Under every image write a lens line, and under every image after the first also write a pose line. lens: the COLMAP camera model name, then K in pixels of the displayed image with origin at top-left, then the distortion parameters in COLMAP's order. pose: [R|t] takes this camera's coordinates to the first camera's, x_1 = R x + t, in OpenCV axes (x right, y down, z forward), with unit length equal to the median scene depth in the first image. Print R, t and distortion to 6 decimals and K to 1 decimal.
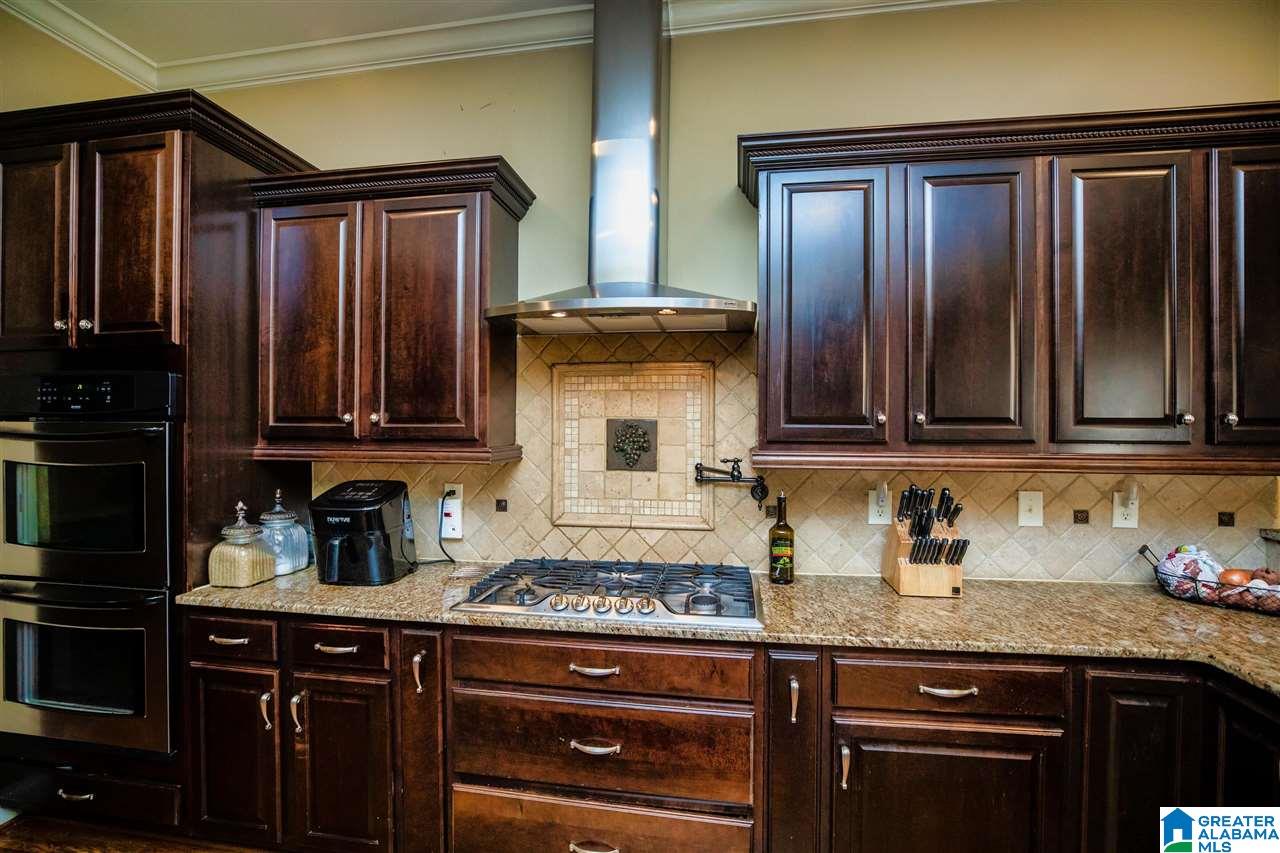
lens RADIAL K [[597.3, 0, 630.8], [0, 597.3, 430.1], [0, 0, 1]] dist [-0.040540, 0.009653]
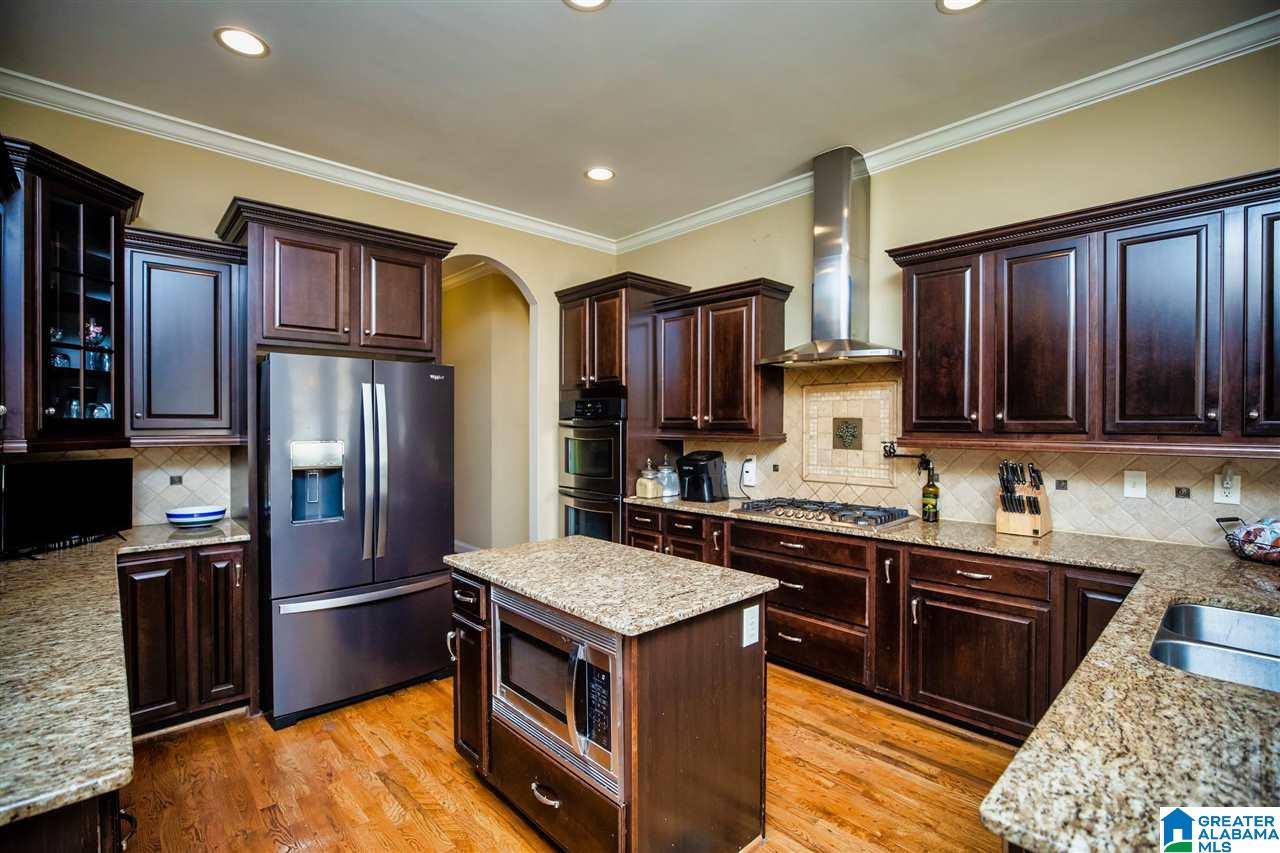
lens RADIAL K [[581.2, 0, 629.2], [0, 581.2, 431.7], [0, 0, 1]] dist [-0.033892, 0.000293]
pose [[0.788828, 0.007312, -0.614570, 0.548716], [-0.002644, 0.999960, 0.008504, 0.008627], [0.614608, -0.005084, 0.788816, -0.673699]]
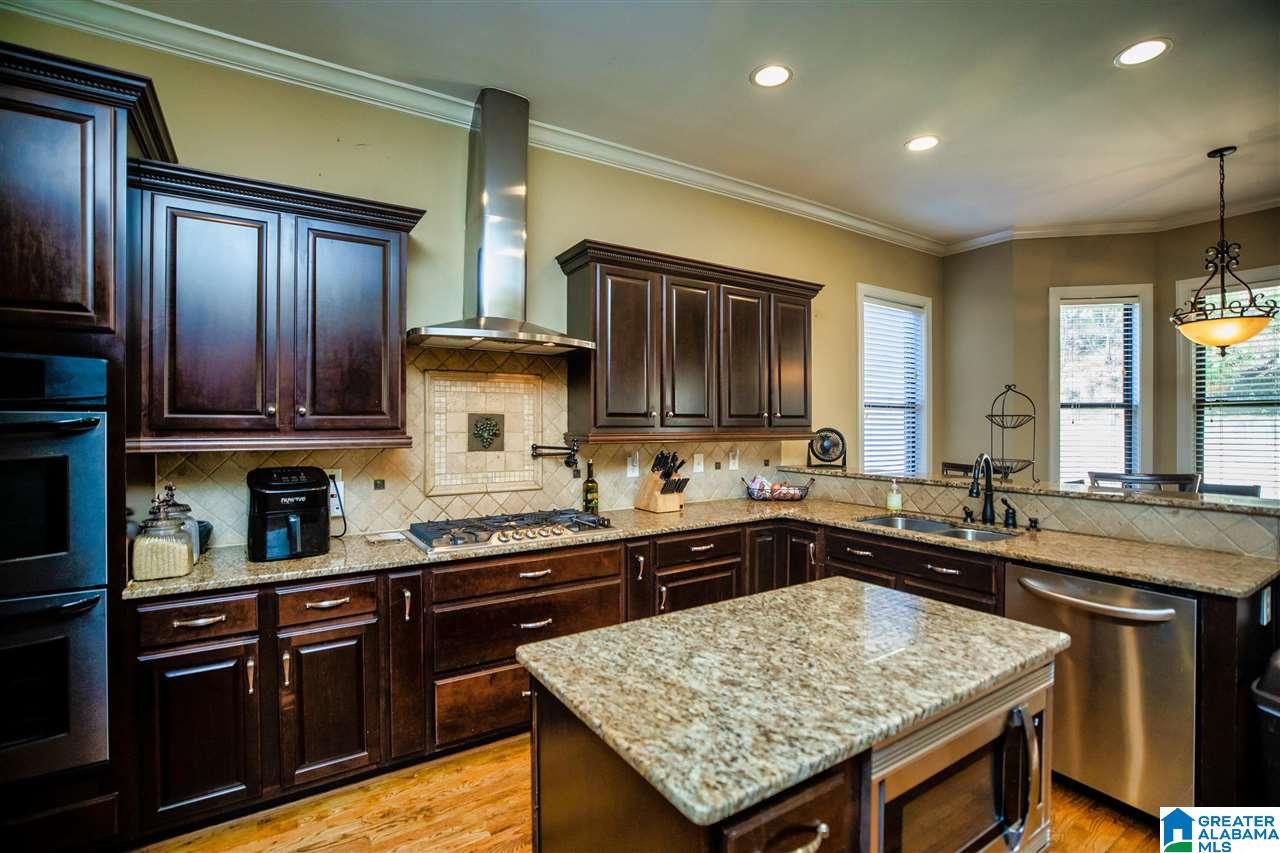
lens RADIAL K [[593.2, 0, 639.4], [0, 593.2, 429.8], [0, 0, 1]] dist [-0.030582, 0.001332]
pose [[0.735398, -0.009577, 0.677568, -0.719783], [0.006456, 0.999954, 0.007127, 0.012773], [-0.677605, -0.000867, 0.735426, -0.260061]]
